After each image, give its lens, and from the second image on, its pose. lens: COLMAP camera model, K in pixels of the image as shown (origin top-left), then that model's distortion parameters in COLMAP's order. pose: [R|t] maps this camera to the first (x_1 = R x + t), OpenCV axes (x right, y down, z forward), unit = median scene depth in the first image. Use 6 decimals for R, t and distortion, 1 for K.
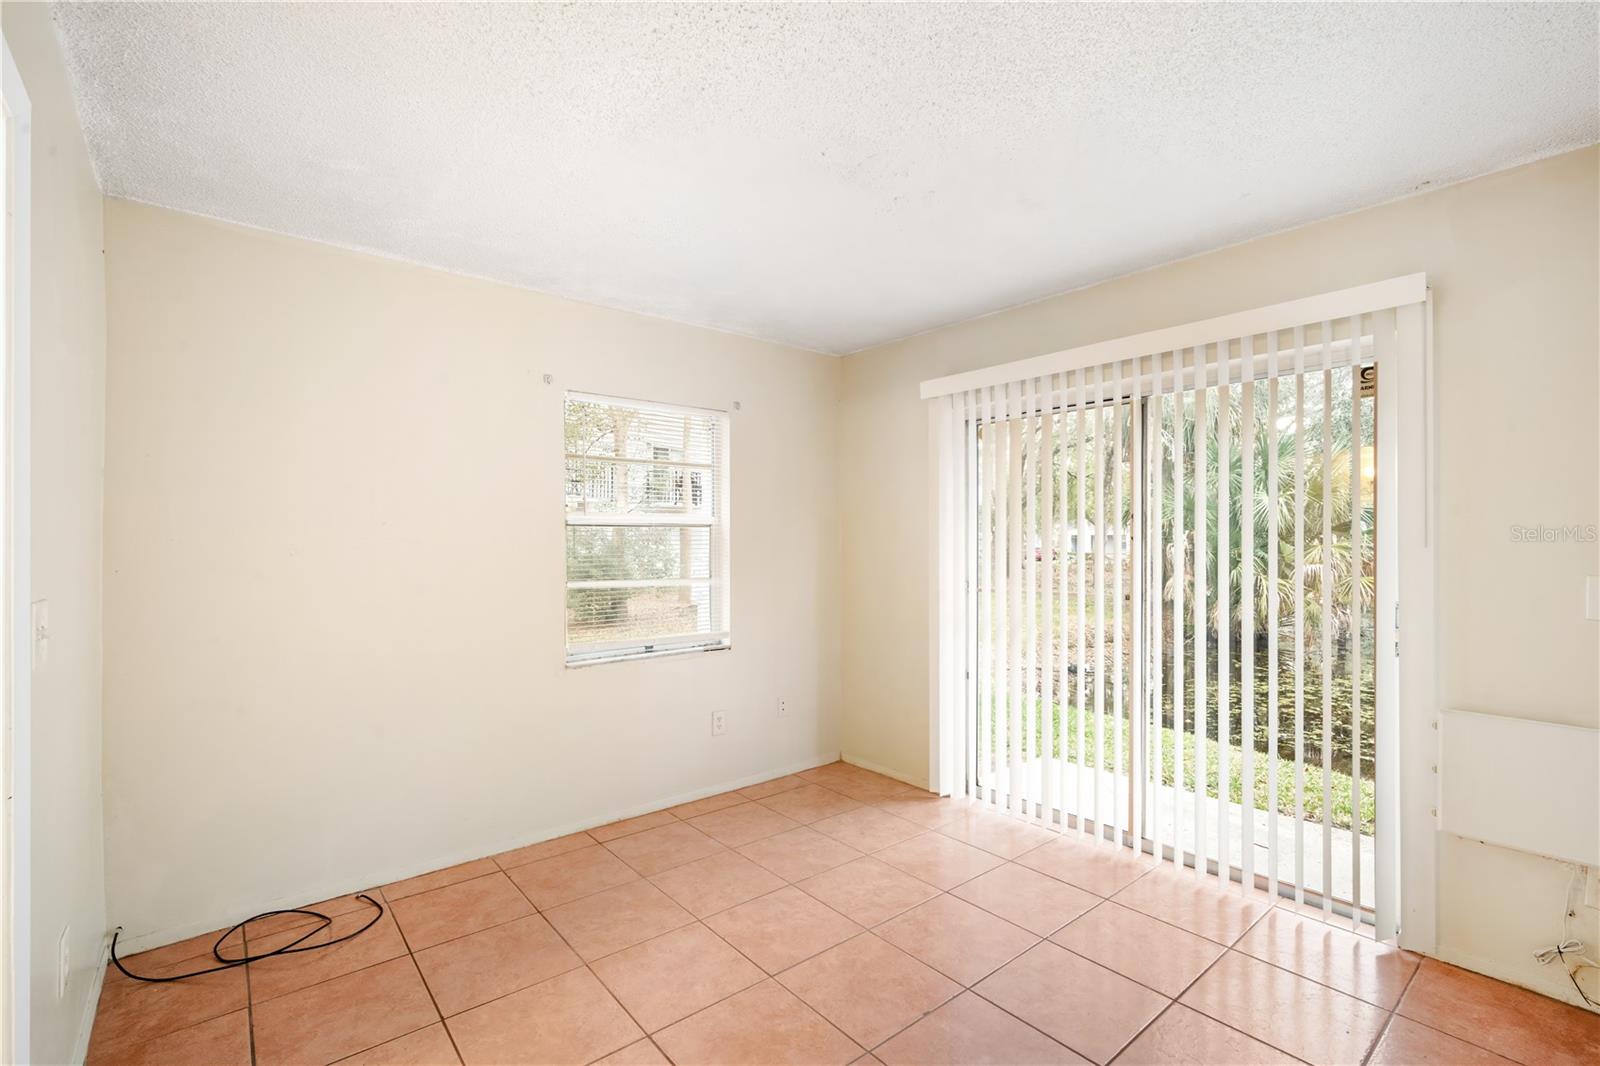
lens RADIAL K [[709.8, 0, 800.2], [0, 709.8, 536.0], [0, 0, 1]] dist [-0.010681, 0.001866]
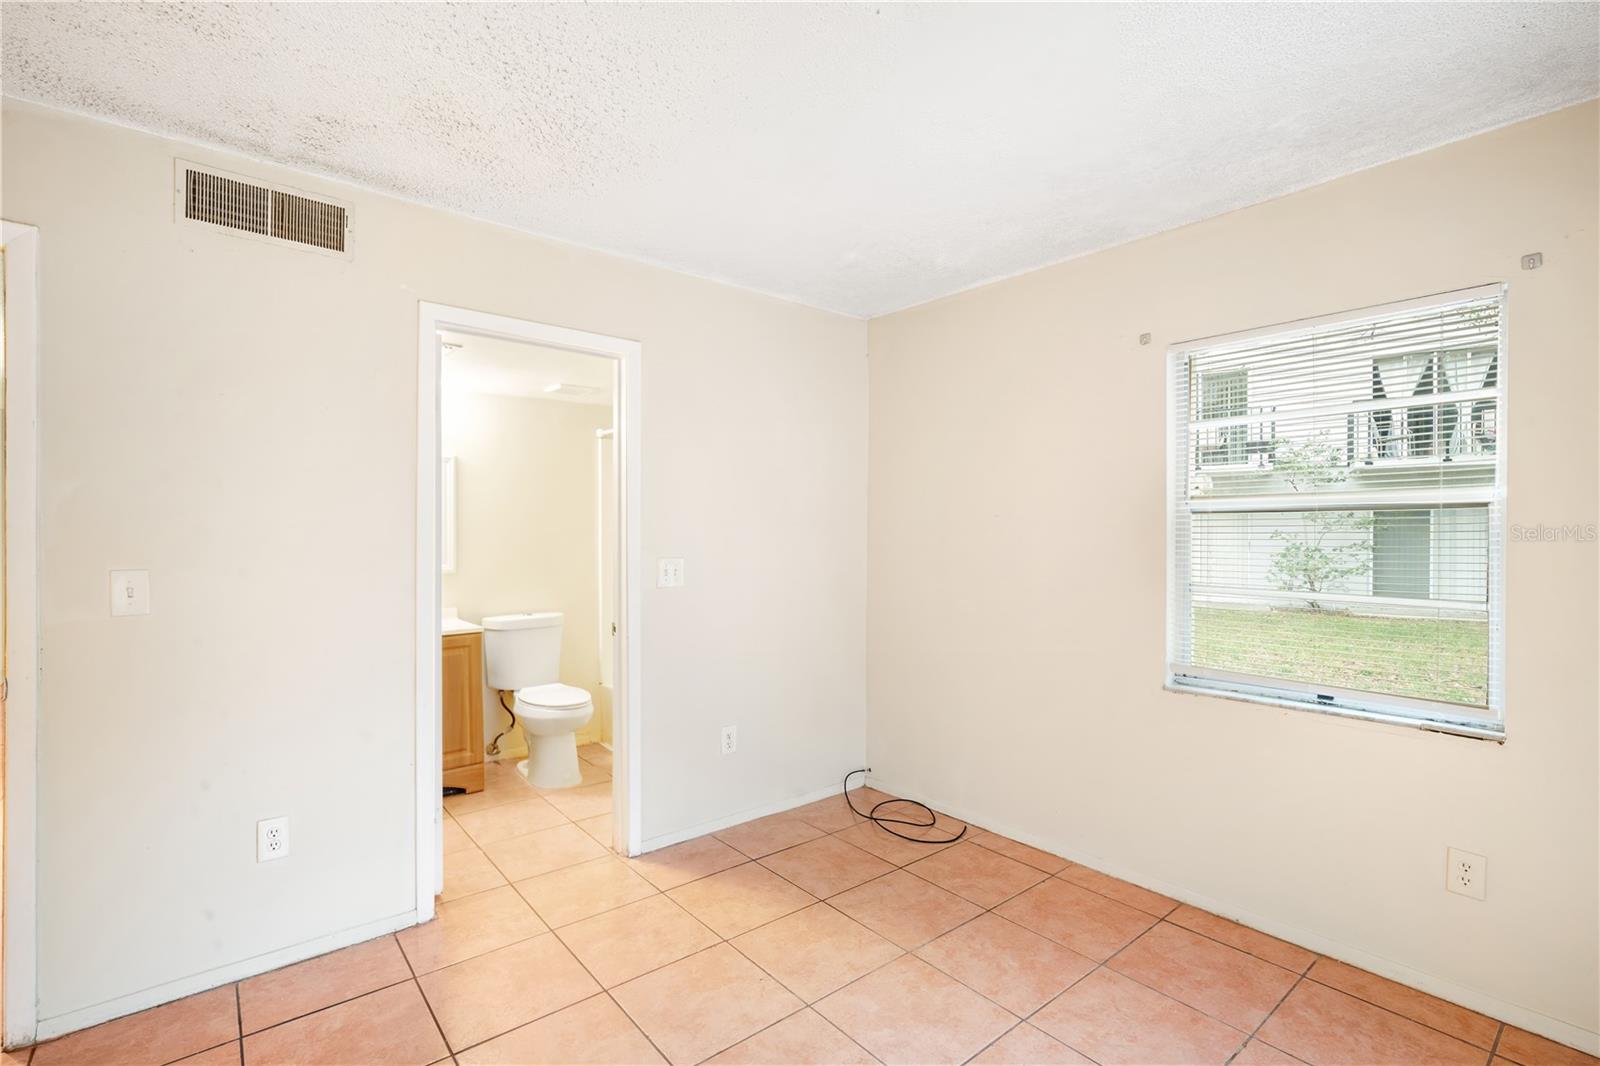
lens RADIAL K [[755.5, 0, 807.4], [0, 755.5, 530.0], [0, 0, 1]] dist [0.000111, -0.000566]
pose [[-0.004830, 0.001371, -0.999987, 0.599699], [0.005538, 0.999984, 0.001344, 0.001477], [0.999973, -0.005531, -0.004837, 0.668546]]
